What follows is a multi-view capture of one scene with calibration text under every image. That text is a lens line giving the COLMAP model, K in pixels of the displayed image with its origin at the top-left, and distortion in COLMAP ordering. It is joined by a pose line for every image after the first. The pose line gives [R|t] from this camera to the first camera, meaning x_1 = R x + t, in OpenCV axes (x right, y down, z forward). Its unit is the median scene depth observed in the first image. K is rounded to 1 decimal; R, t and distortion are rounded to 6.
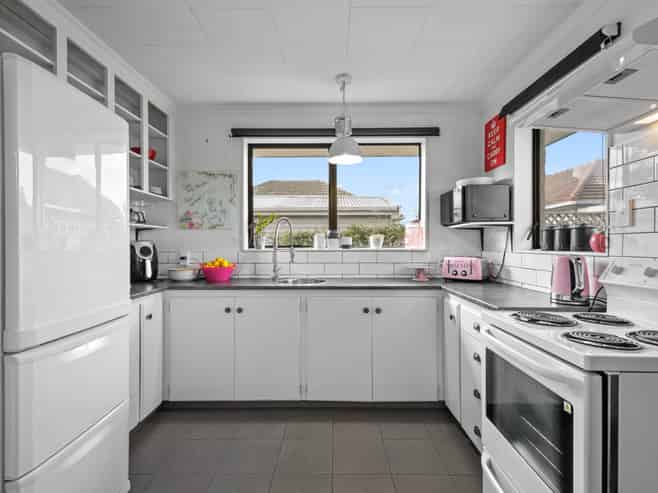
lens RADIAL K [[310.4, 0, 329.0], [0, 310.4, 246.5], [0, 0, 1]] dist [-0.001617, -0.000606]
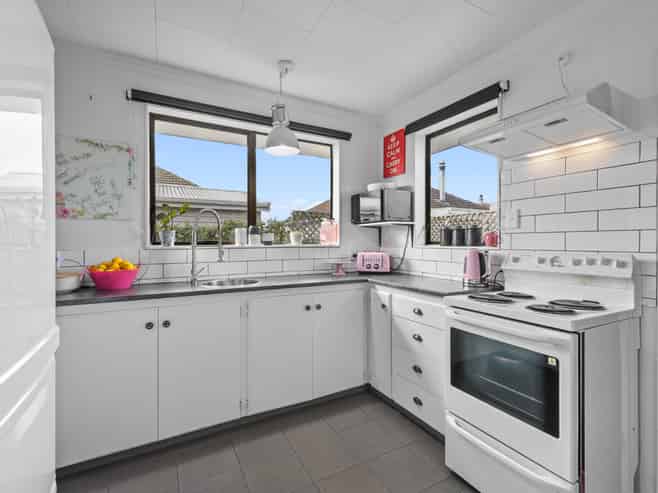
lens RADIAL K [[308.9, 0, 321.1], [0, 308.9, 244.2], [0, 0, 1]] dist [0.002339, 0.000344]
pose [[0.878368, -0.002939, 0.477976, -0.280706], [0.001345, 0.999992, 0.003678, 0.000857], [-0.477983, -0.002588, 0.878365, 0.110738]]
